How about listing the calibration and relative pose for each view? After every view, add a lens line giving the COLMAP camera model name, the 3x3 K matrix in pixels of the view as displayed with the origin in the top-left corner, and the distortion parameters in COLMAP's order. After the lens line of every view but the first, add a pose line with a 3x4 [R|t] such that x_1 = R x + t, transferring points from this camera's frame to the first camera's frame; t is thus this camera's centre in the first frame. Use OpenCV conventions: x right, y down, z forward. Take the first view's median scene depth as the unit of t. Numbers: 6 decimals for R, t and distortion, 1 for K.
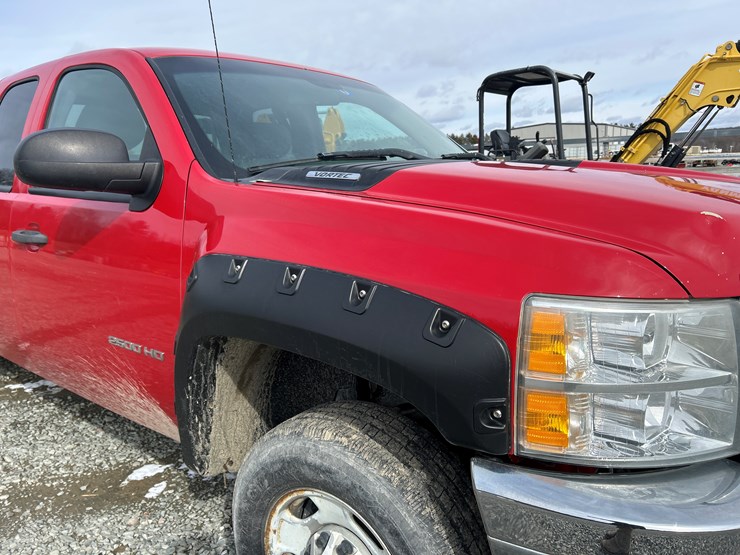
lens RADIAL K [[547.9, 0, 375.2], [0, 547.9, 285.0], [0, 0, 1]] dist [0.052987, -0.048168]
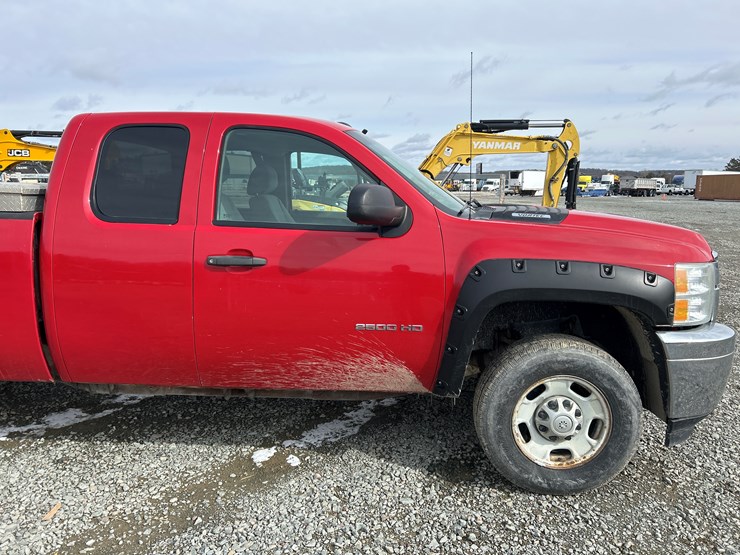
lens RADIAL K [[547.9, 0, 367.4], [0, 547.9, 280.6], [0, 0, 1]] dist [0.052987, -0.048168]
pose [[0.832205, -0.060449, 0.551163, -1.683151], [0.089903, 0.995597, -0.026552, 0.025874], [-0.547131, 0.071648, 0.833975, -0.283829]]
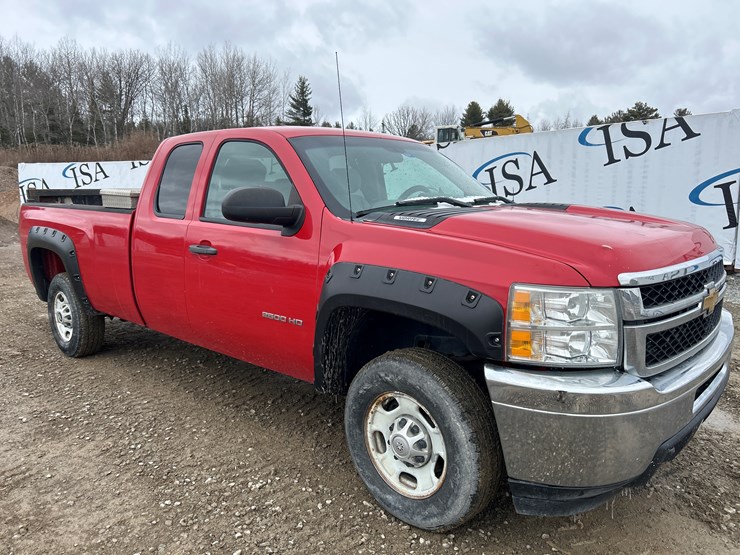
lens RADIAL K [[547.9, 0, 360.7], [0, 547.9, 292.6], [0, 0, 1]] dist [0.052987, -0.048168]
pose [[0.996559, 0.028725, -0.077744, -0.097506], [-0.030004, 0.999432, -0.015343, 0.070688], [0.077259, 0.017623, 0.996855, -0.795098]]
